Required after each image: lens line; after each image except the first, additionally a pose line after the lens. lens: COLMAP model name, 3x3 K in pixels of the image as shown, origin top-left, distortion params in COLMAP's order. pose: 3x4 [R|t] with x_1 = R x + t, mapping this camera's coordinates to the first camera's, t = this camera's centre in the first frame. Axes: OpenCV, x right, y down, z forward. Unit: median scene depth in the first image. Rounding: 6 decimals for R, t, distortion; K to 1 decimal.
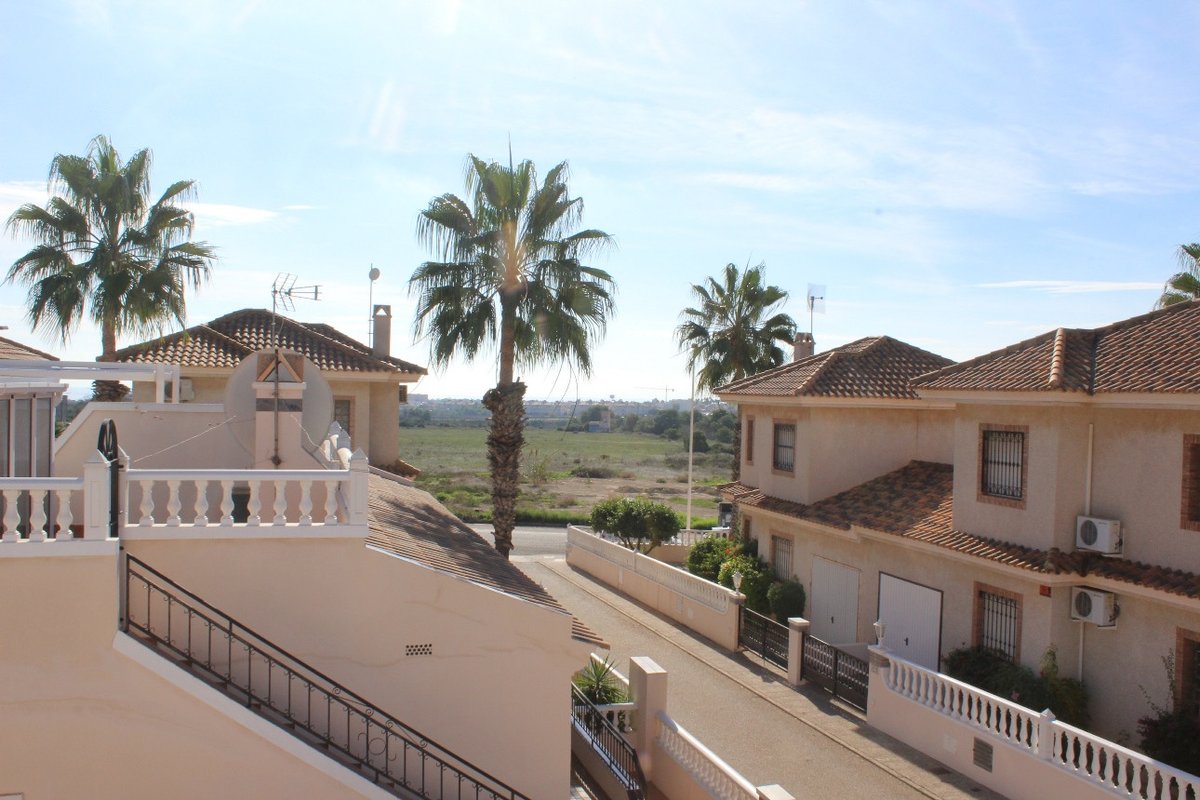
lens RADIAL K [[1086.2, 0, 604.0], [0, 1086.2, 416.6], [0, 0, 1]] dist [-0.196718, 0.272972]
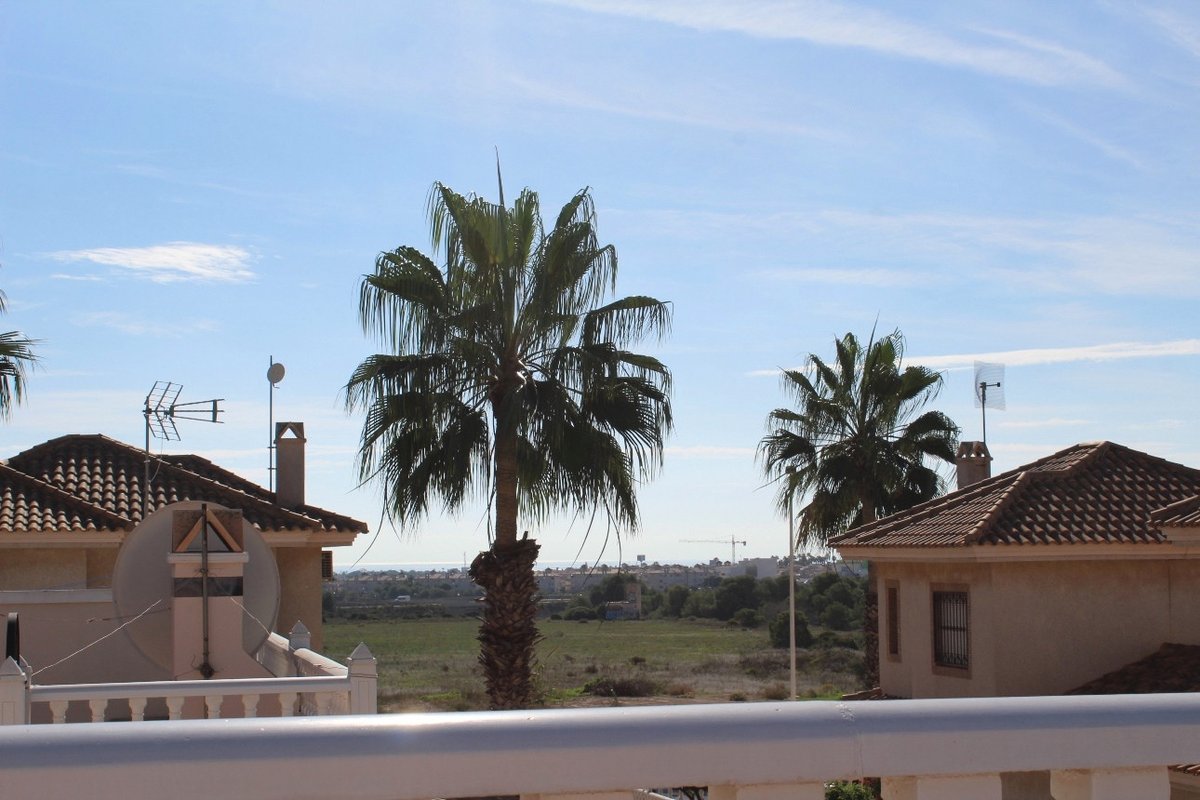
lens RADIAL K [[1844.3, 0, 600.0], [0, 1844.3, 400.0], [0, 0, 1]] dist [-0.038006, 0.015396]
pose [[0.999255, -0.036785, -0.011665, -0.016267], [0.035370, 0.993910, -0.104362, 0.000715], [0.015433, 0.103872, 0.994471, -0.061218]]
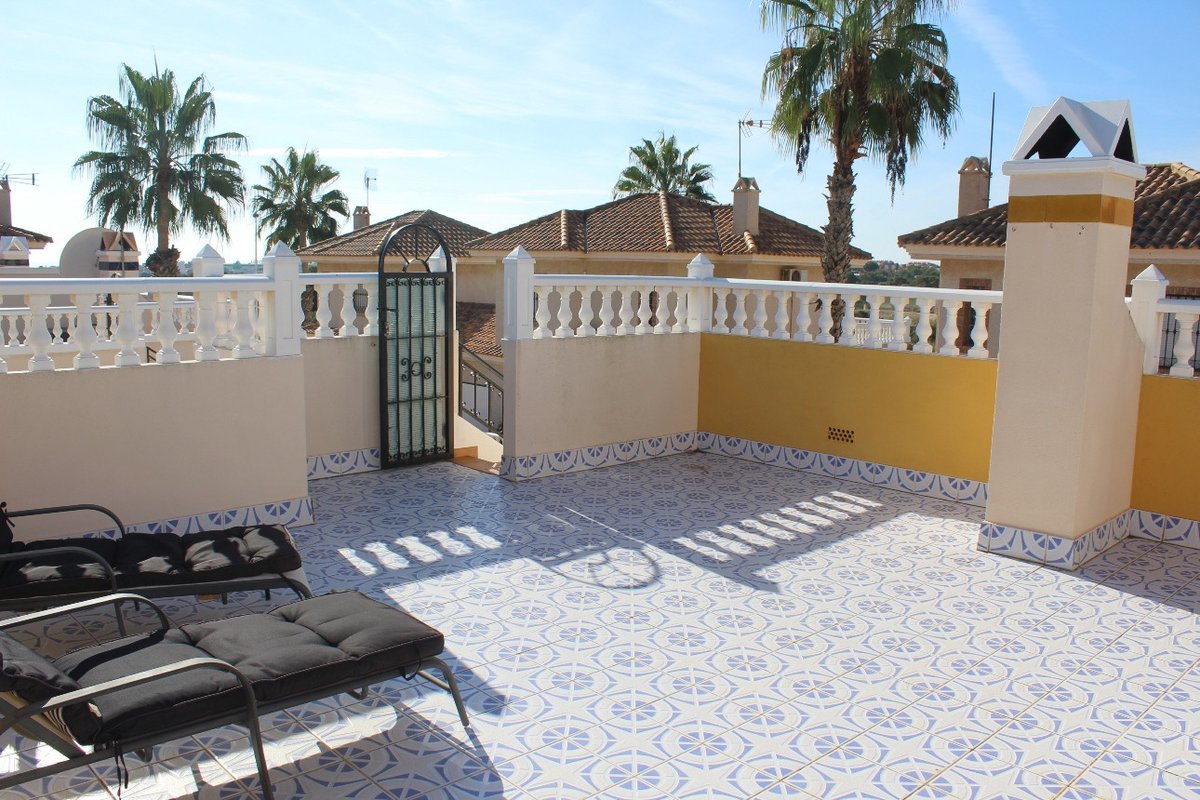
lens RADIAL K [[987.2, 0, 580.4], [0, 987.2, 400.0], [0, 0, 1]] dist [-0.045771, 0.000875]
pose [[0.895613, -0.074024, 0.438631, -0.136678], [0.018214, 0.991332, 0.130110, 0.003609], [-0.444460, -0.108539, 0.889199, -0.220866]]
